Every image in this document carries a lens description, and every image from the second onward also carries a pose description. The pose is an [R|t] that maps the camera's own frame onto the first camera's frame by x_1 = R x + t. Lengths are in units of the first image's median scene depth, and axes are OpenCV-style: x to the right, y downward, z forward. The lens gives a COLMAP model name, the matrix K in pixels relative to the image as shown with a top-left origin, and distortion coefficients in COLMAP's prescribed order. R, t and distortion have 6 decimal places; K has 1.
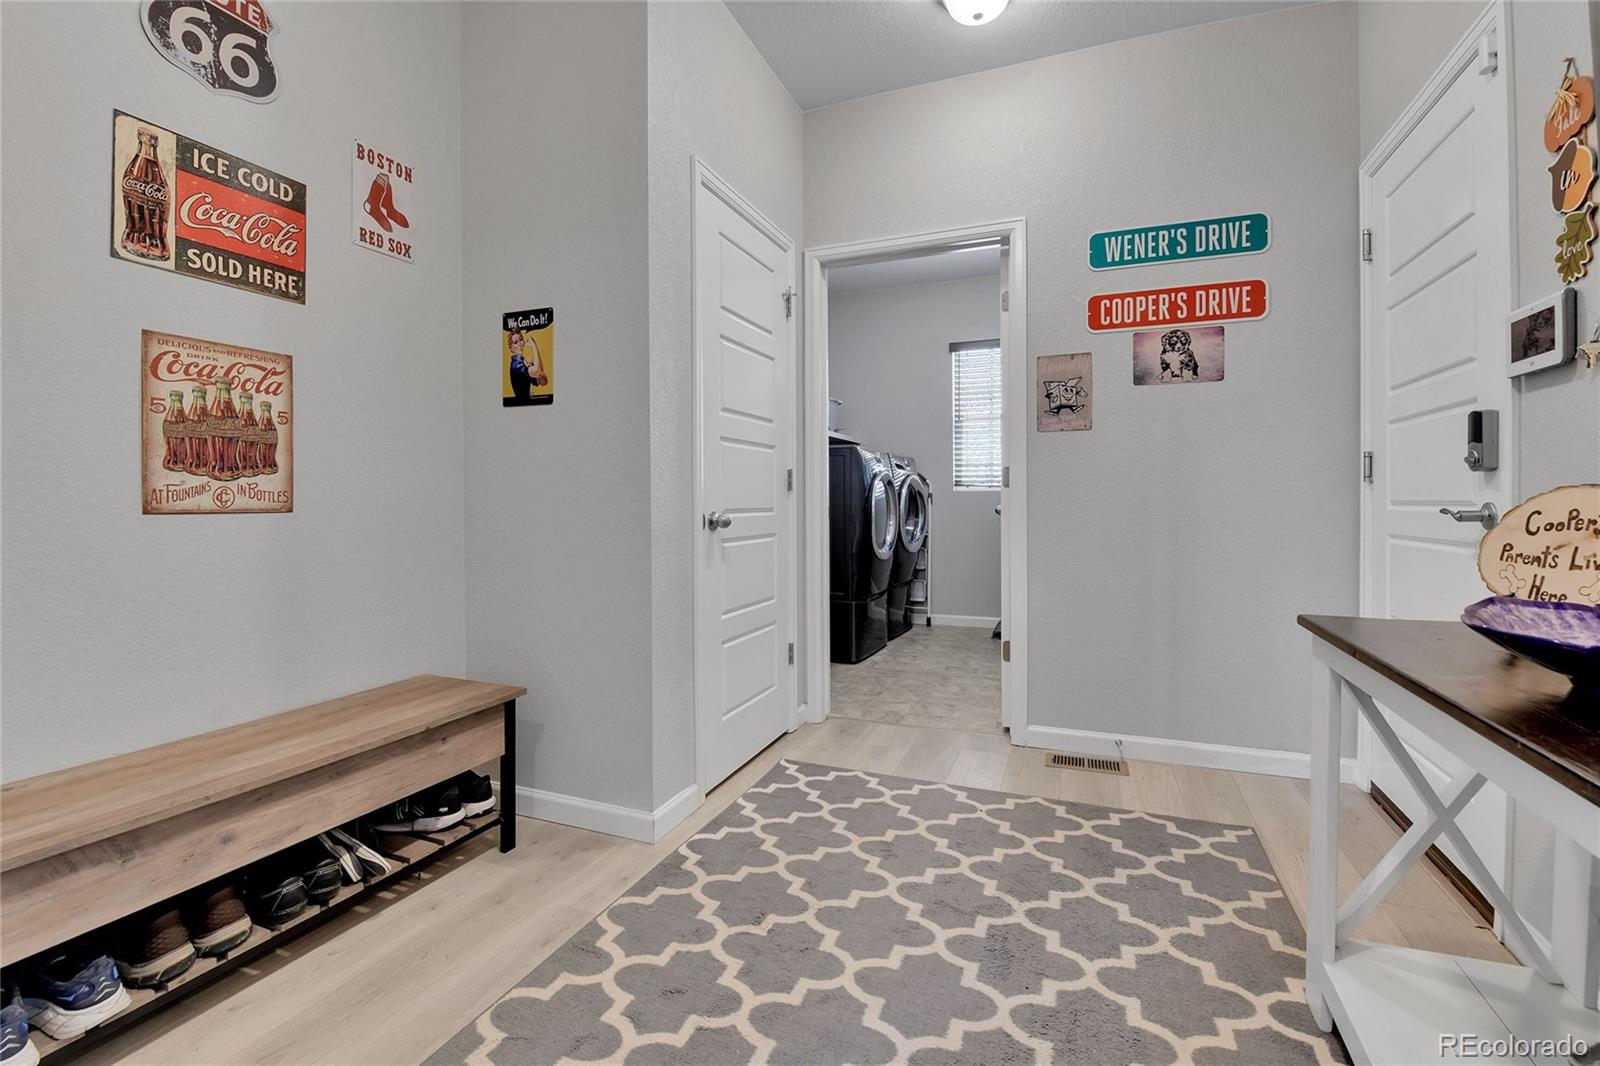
lens RADIAL K [[703.6, 0, 799.5], [0, 703.6, 521.6], [0, 0, 1]] dist [-0.009666, -0.005727]
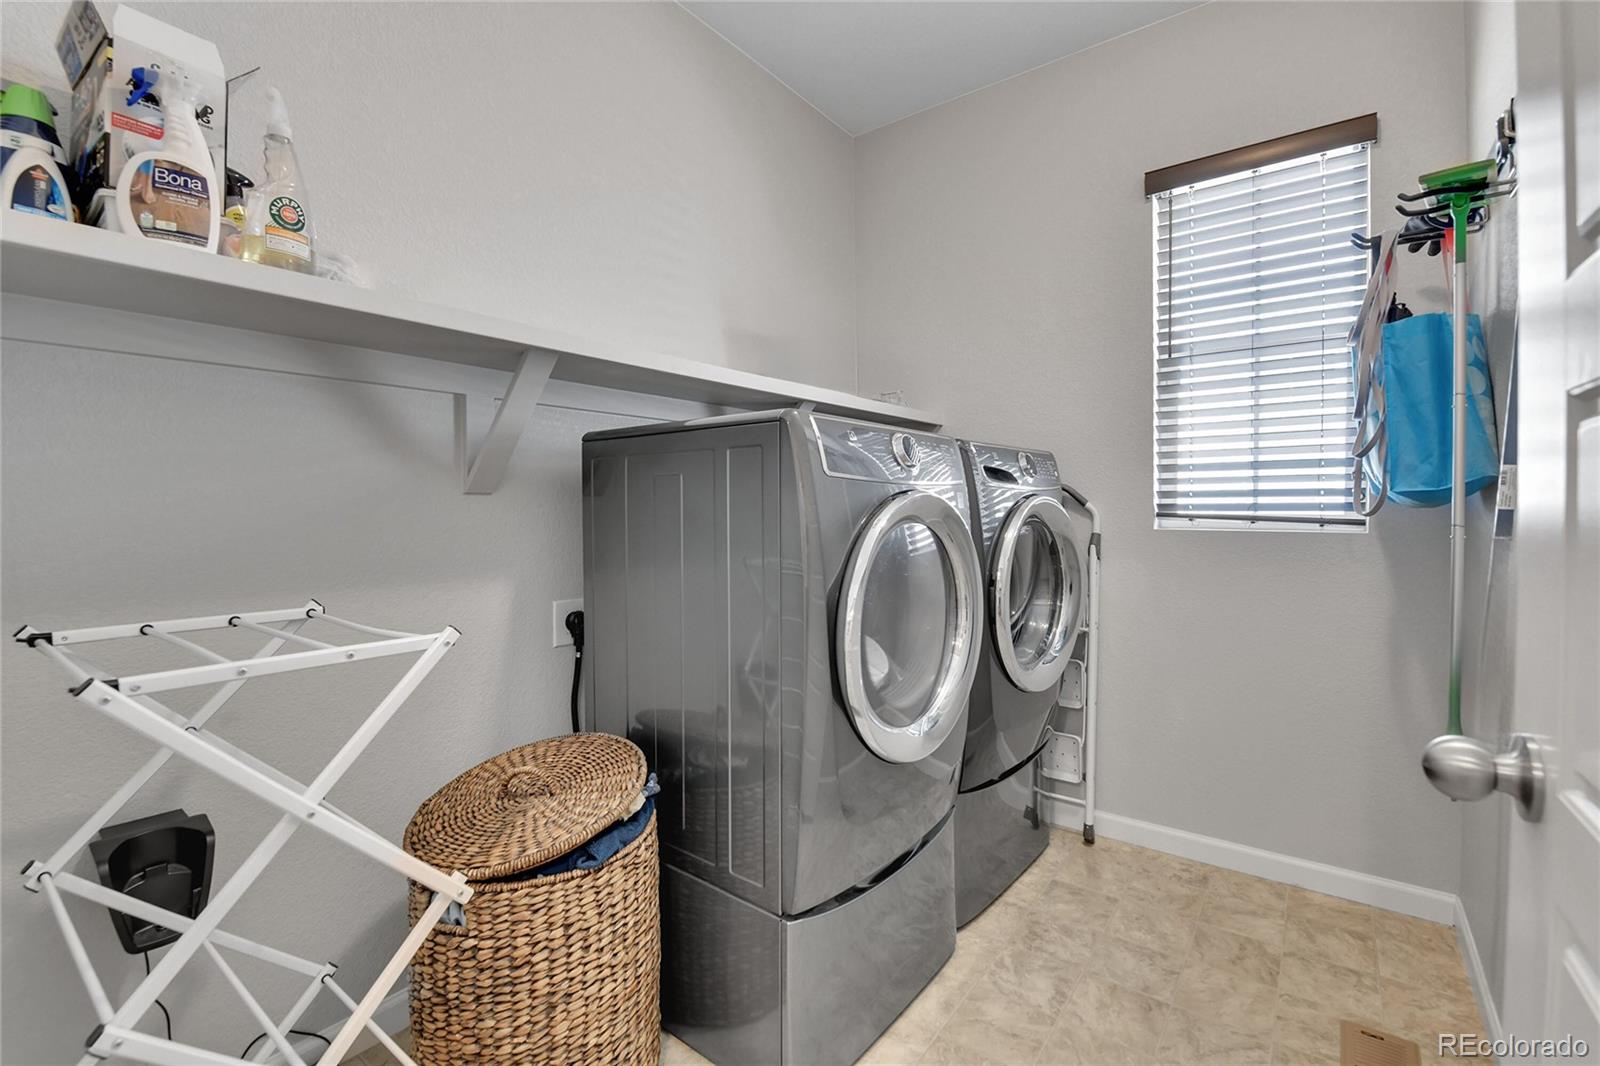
lens RADIAL K [[703.6, 0, 801.6], [0, 703.6, 526.1], [0, 0, 1]] dist [-0.009666, -0.005727]
pose [[0.962972, 0.006717, -0.269516, 0.131917], [-0.006002, 0.999976, 0.003478, -0.046258], [0.269533, -0.001732, 0.962990, 0.553880]]
